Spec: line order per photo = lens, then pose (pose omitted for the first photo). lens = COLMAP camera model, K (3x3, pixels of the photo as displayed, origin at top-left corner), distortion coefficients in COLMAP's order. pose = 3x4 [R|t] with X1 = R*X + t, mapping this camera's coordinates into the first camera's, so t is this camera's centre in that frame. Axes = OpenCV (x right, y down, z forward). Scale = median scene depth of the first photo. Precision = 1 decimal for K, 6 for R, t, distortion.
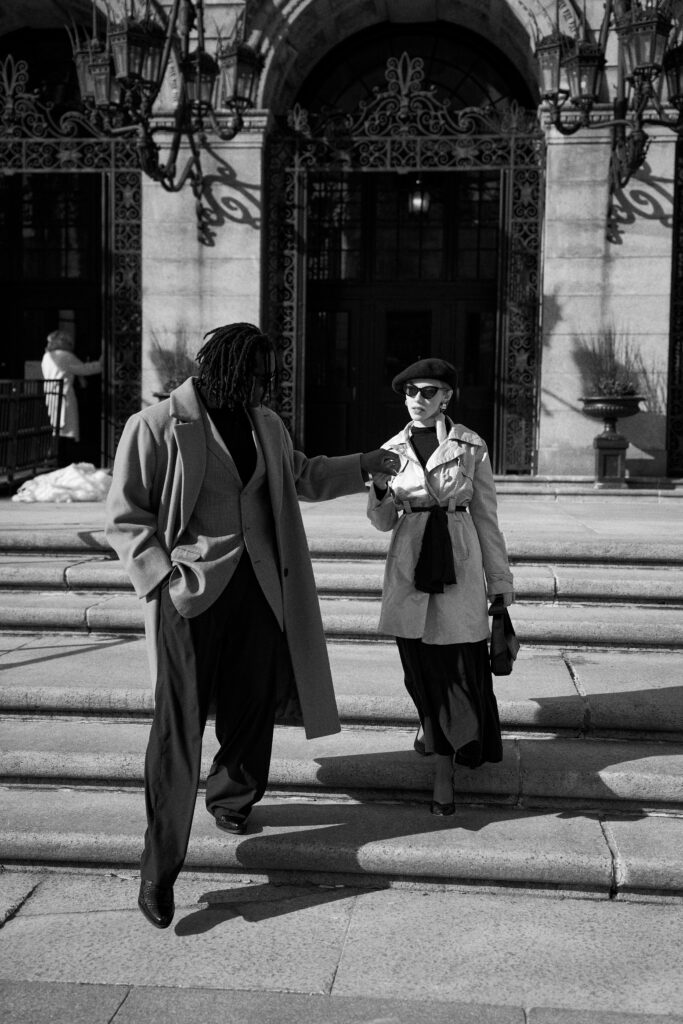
lens RADIAL K [[1285.3, 0, 368.9], [0, 1285.3, 524.9], [0, 0, 1]] dist [0.180230, -0.383914]
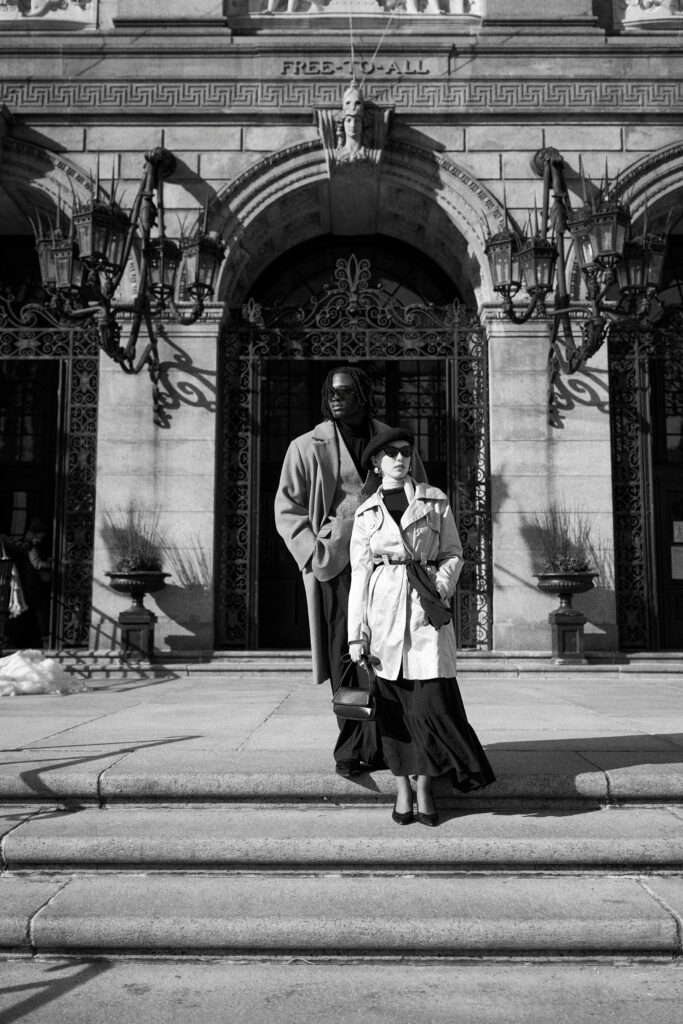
lens RADIAL K [[1087.1, 0, 375.3], [0, 1087.1, 512.2], [0, 0, 1]] dist [0.065251, -0.163199]
pose [[0.996019, -0.002056, 0.089114, -0.035073], [0.015491, 0.988514, -0.150333, -0.018604], [-0.087782, 0.151115, 0.984611, 0.154535]]
